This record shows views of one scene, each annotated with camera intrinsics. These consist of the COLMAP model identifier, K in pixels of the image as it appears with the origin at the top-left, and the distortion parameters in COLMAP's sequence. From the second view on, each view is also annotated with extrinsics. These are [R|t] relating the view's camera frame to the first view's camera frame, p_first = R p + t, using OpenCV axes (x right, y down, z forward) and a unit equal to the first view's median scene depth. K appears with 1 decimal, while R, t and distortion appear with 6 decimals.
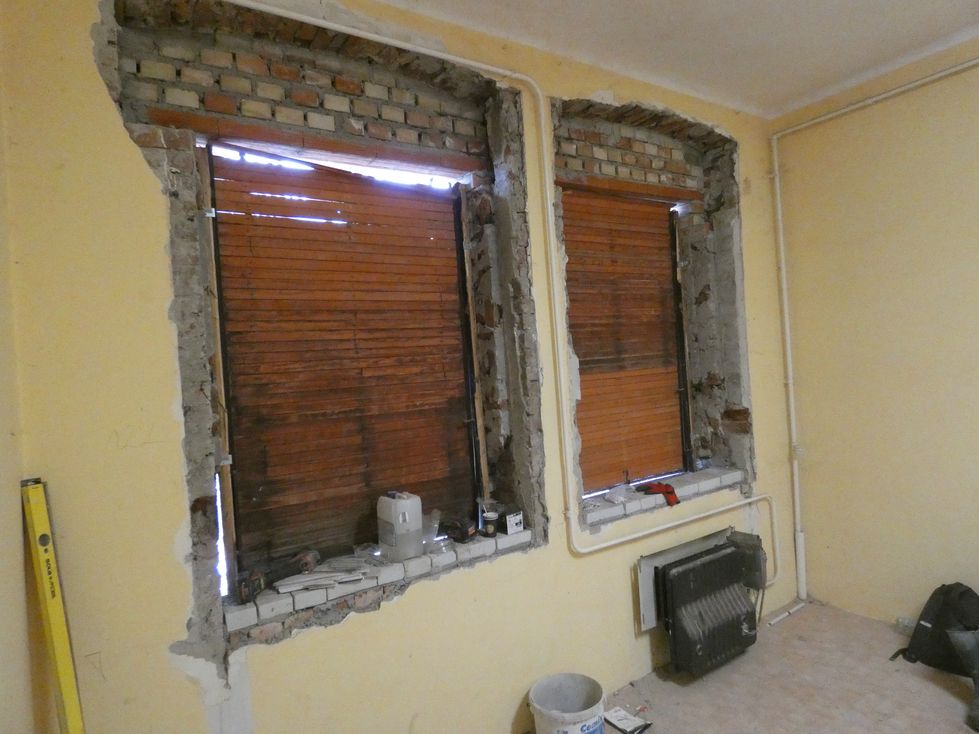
lens RADIAL K [[589.6, 0, 489.7], [0, 589.6, 362.9], [0, 0, 1]] dist [0.000106, -0.001568]
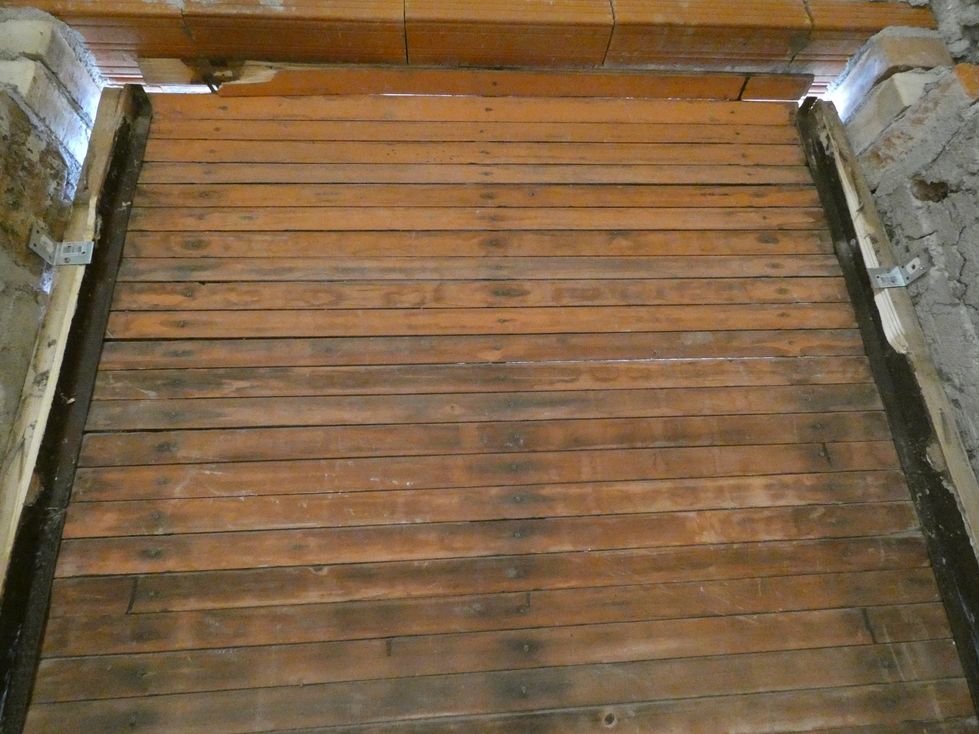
lens RADIAL K [[589.6, 0, 489.7], [0, 589.6, 362.9], [0, 0, 1]] dist [0.000106, -0.001568]
pose [[0.870503, -0.159619, -0.465560, 0.304948], [-0.006536, 0.942114, -0.335229, -0.061064], [0.492119, 0.294861, 0.819070, 0.783344]]
